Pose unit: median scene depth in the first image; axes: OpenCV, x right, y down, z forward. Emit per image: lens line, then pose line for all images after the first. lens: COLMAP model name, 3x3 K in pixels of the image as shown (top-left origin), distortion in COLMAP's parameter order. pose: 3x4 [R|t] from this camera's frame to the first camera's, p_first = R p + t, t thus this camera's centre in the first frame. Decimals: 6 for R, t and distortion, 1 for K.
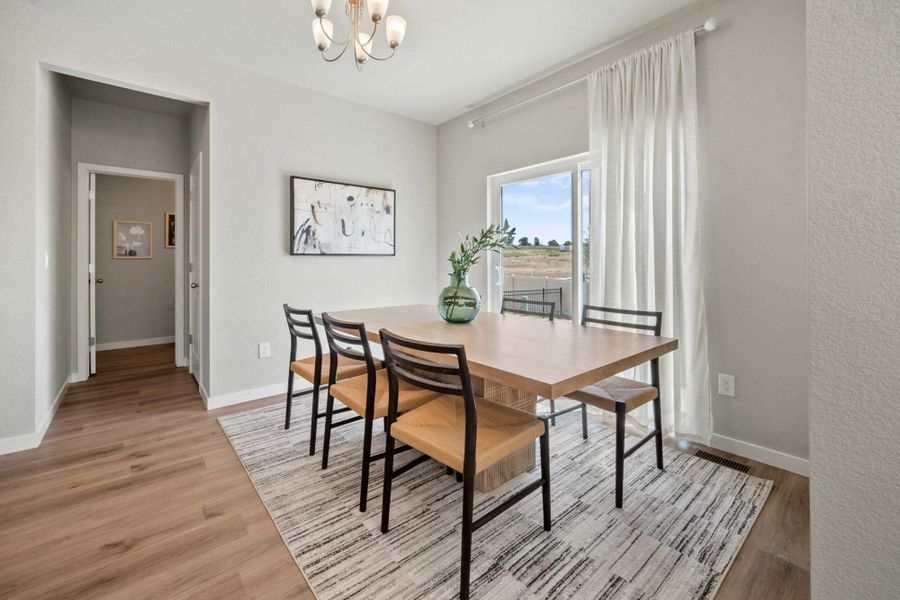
lens RADIAL K [[370.9, 0, 455.1], [0, 370.9, 261.1], [0, 0, 1]] dist [0.004384, -0.000498]
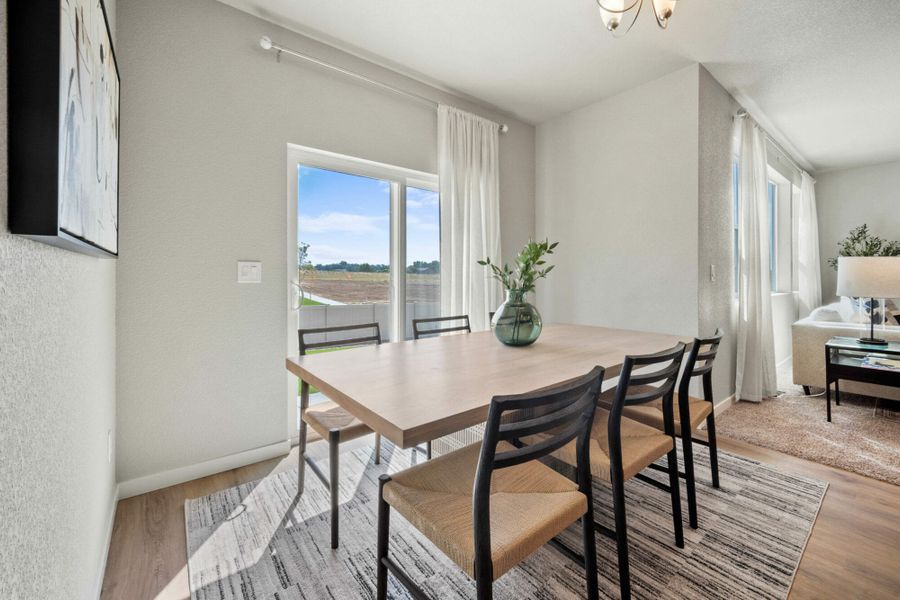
lens RADIAL K [[368.3, 0, 450.6], [0, 368.3, 278.0], [0, 0, 1]] dist [-0.001019, 0.000013]
pose [[0.039556, 0.005074, 0.999204, -0.722734], [0.002373, 0.999984, -0.005172, 0.011390], [-0.999215, 0.002576, 0.039544, 0.939958]]
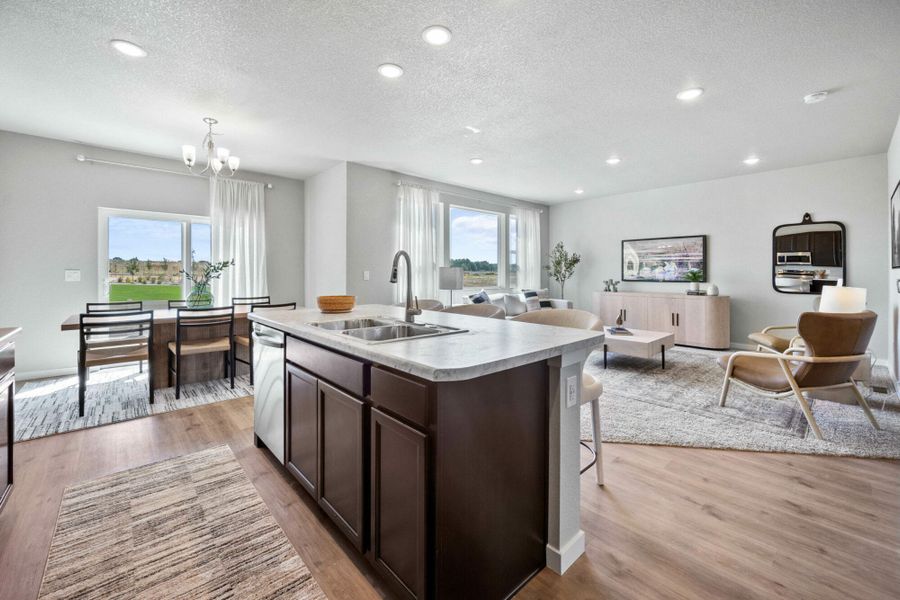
lens RADIAL K [[369.5, 0, 449.1], [0, 369.5, 269.8], [0, 0, 1]] dist [-0.008319, -0.000147]
pose [[-0.026385, 0.013732, 0.999558, -1.531968], [-0.002059, 0.999903, -0.013791, -0.012695], [-0.999650, -0.002422, -0.026354, -0.148068]]
